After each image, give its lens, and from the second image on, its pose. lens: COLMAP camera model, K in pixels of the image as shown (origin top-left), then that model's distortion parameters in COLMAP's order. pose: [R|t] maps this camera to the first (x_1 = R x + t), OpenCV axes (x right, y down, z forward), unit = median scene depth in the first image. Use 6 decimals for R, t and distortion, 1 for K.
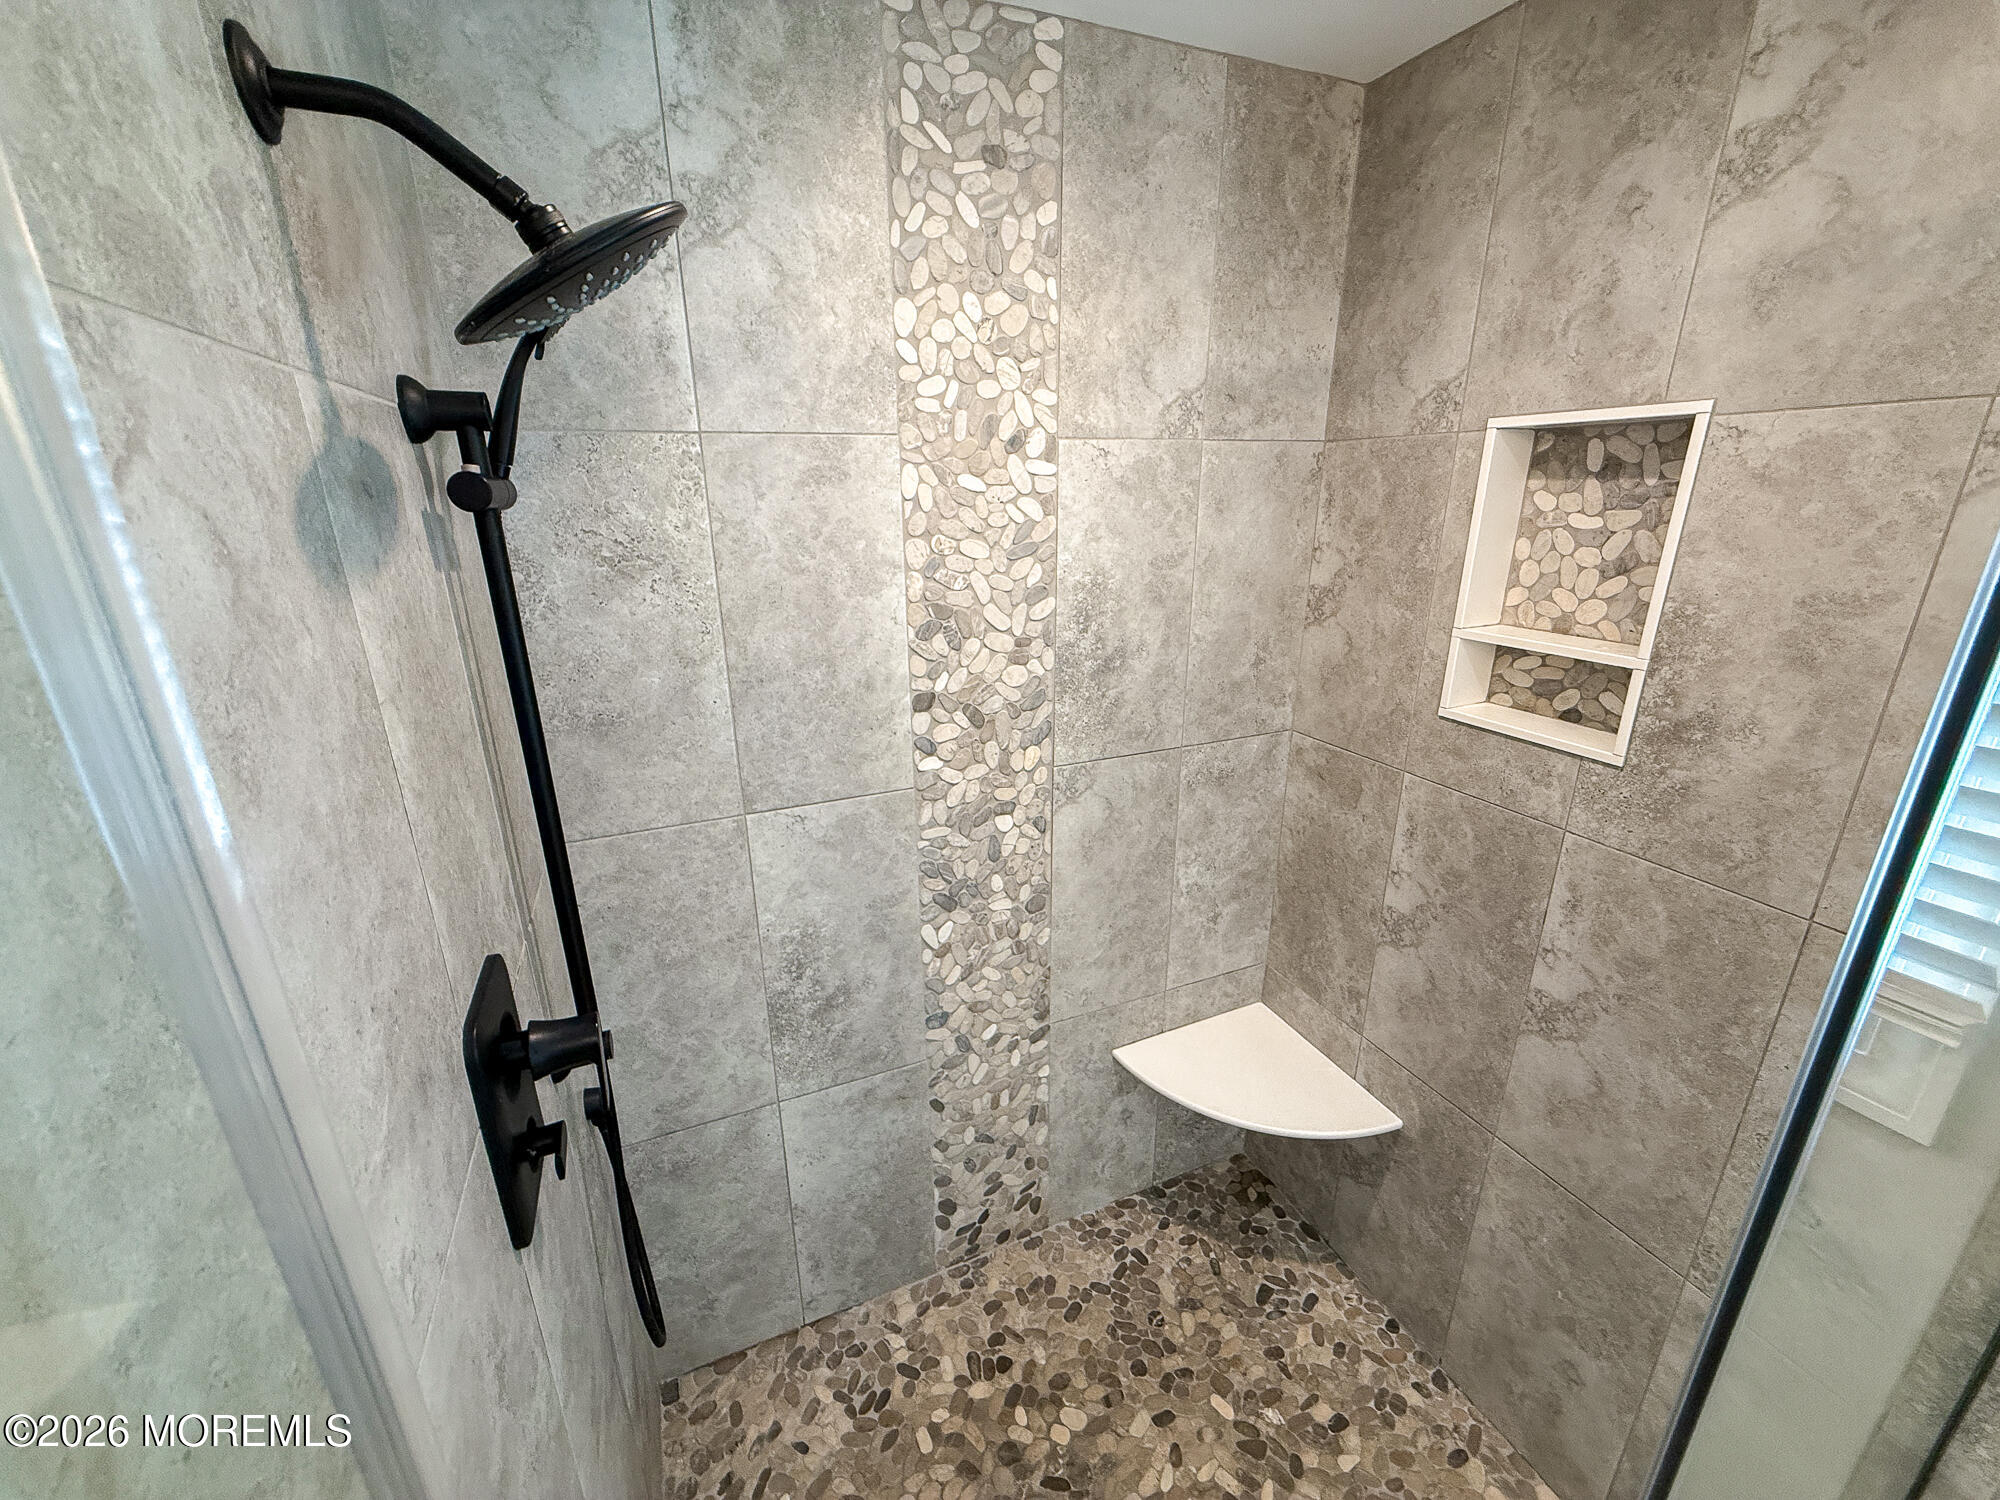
lens RADIAL K [[805.6, 0, 1005.9], [0, 805.6, 755.9], [0, 0, 1]] dist [0.001003, -0.002497]
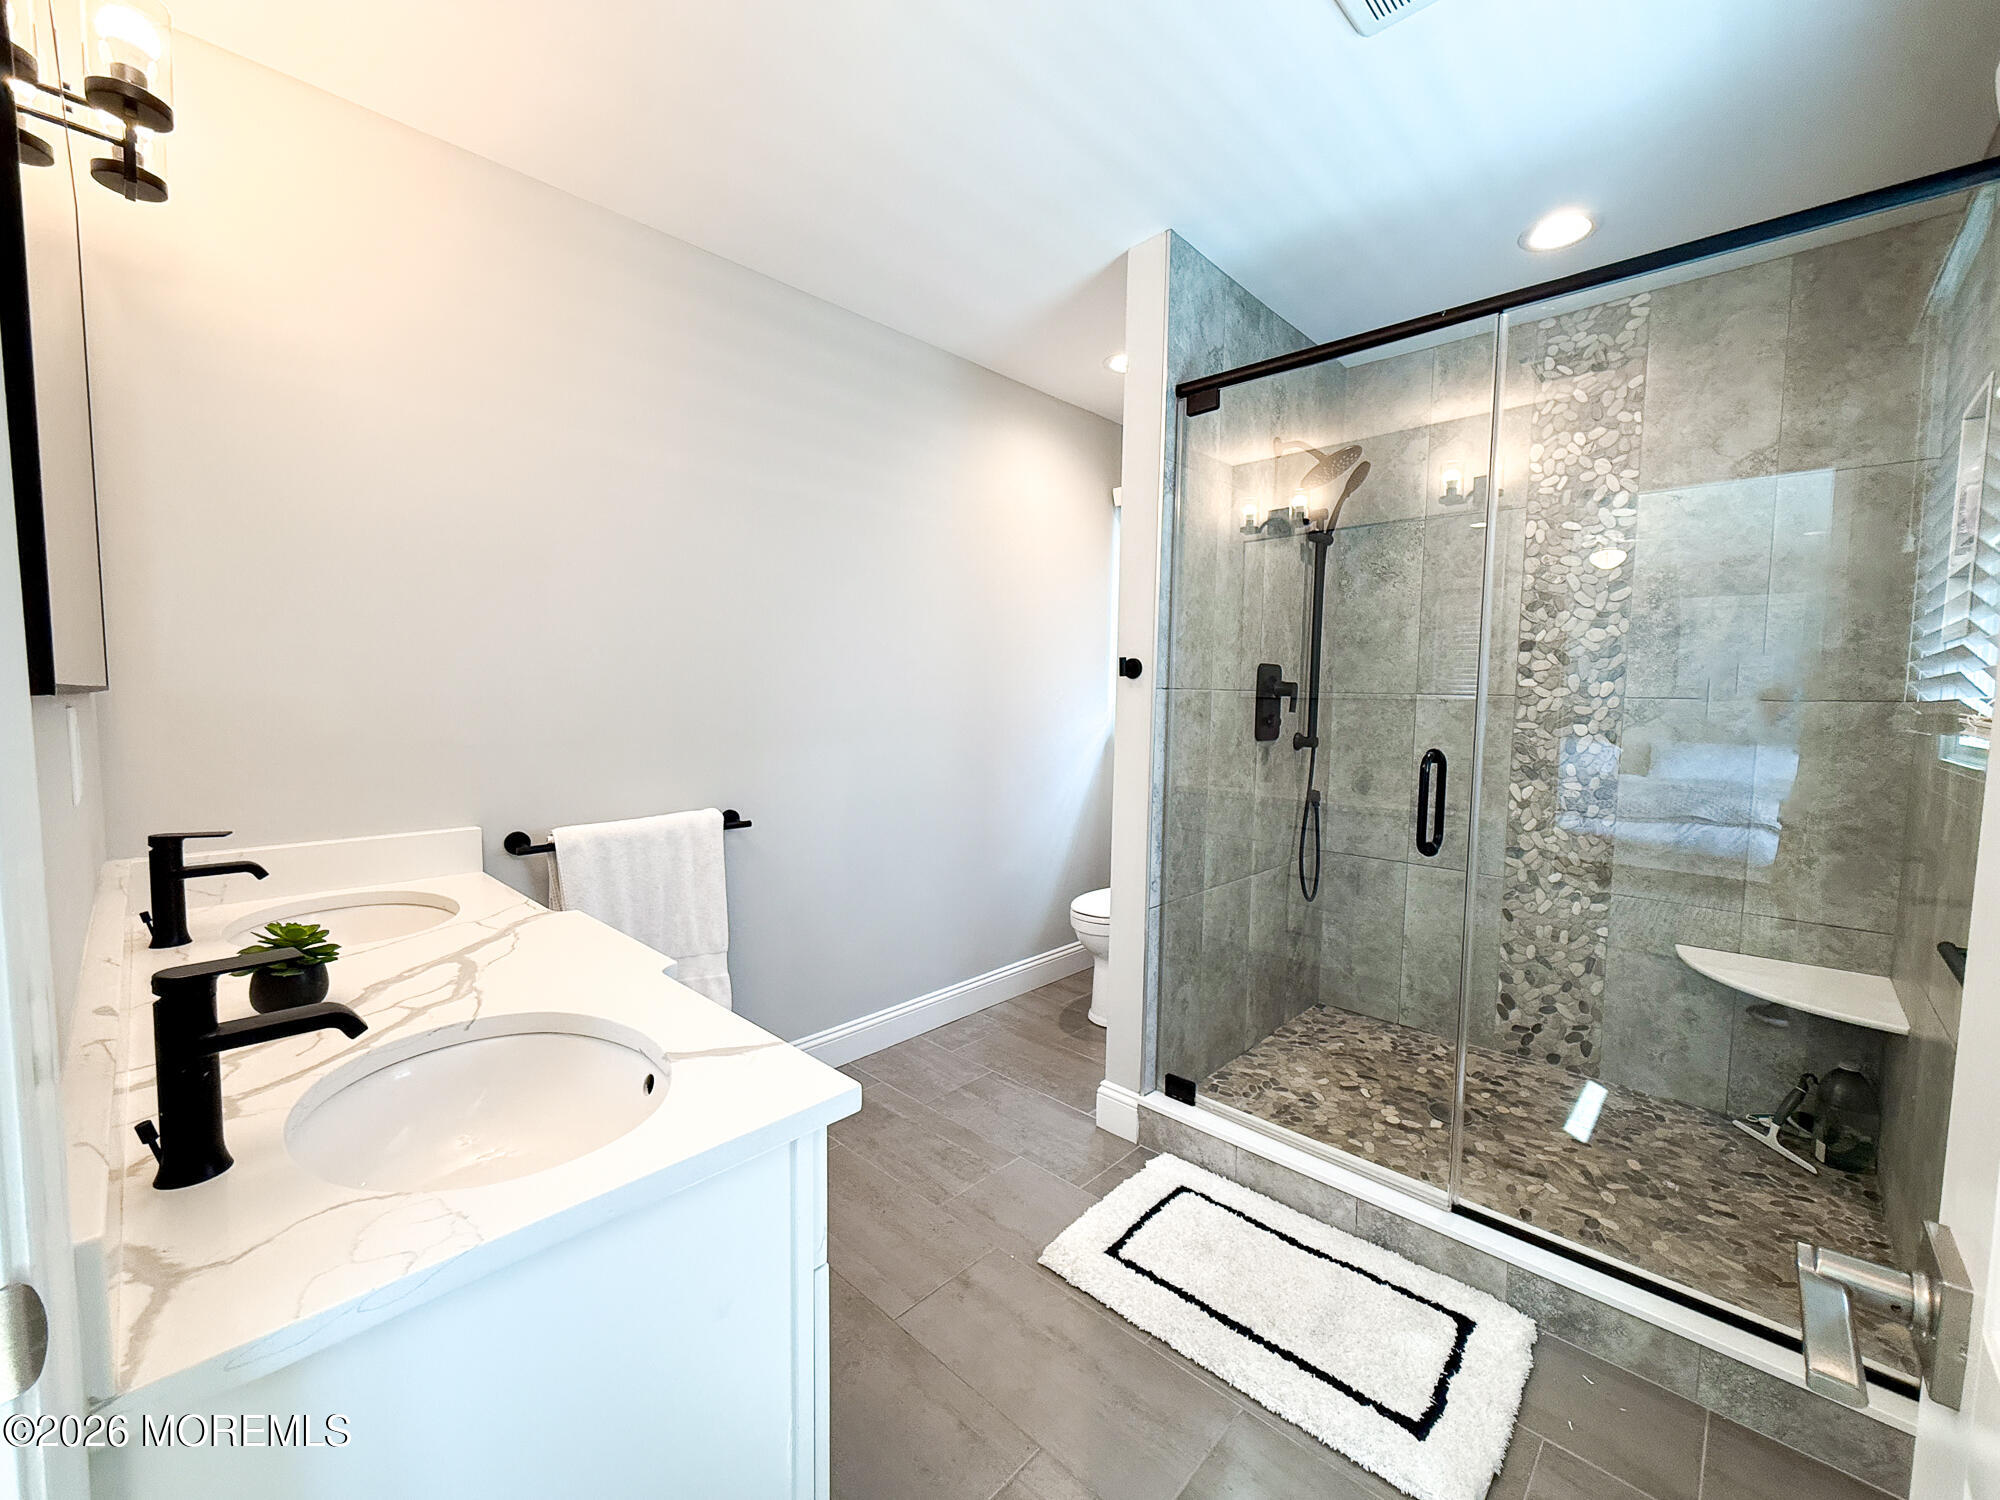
lens RADIAL K [[805.6, 0, 1003.7], [0, 805.6, 752.9], [0, 0, 1]] dist [0.001003, -0.002497]
pose [[0.401322, 0.087601, -0.911738, 1.042994], [-0.308227, 0.950278, -0.044369, 0.574311], [0.862518, 0.298829, 0.408368, -0.651260]]
